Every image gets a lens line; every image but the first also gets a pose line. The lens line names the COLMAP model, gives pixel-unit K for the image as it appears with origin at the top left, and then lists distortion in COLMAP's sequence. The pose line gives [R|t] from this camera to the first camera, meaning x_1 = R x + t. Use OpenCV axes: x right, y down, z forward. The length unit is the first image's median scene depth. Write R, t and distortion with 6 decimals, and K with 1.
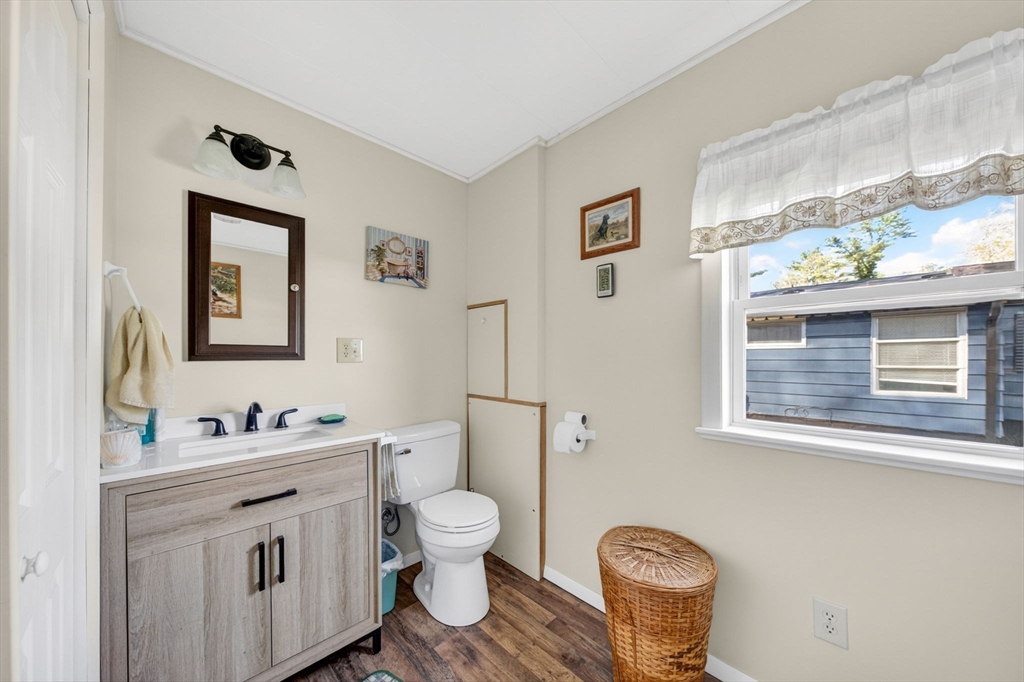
lens RADIAL K [[365.1, 0, 507.4], [0, 365.1, 357.6], [0, 0, 1]] dist [-0.006137, -0.000368]
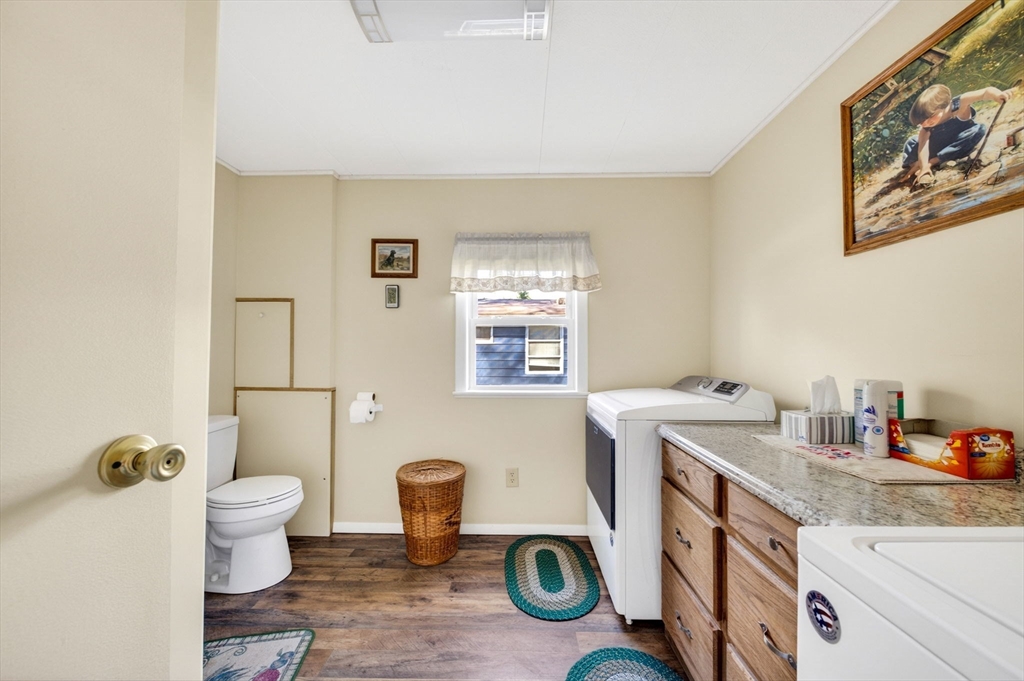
lens RADIAL K [[365.1, 0, 511.7], [0, 365.1, 342.3], [0, 0, 1]] dist [-0.006137, -0.000368]
pose [[0.731859, 0.018078, 0.681216, -0.352224], [-0.003622, 0.999737, -0.022639, -0.003110], [-0.681446, 0.014101, 0.731732, -0.347805]]
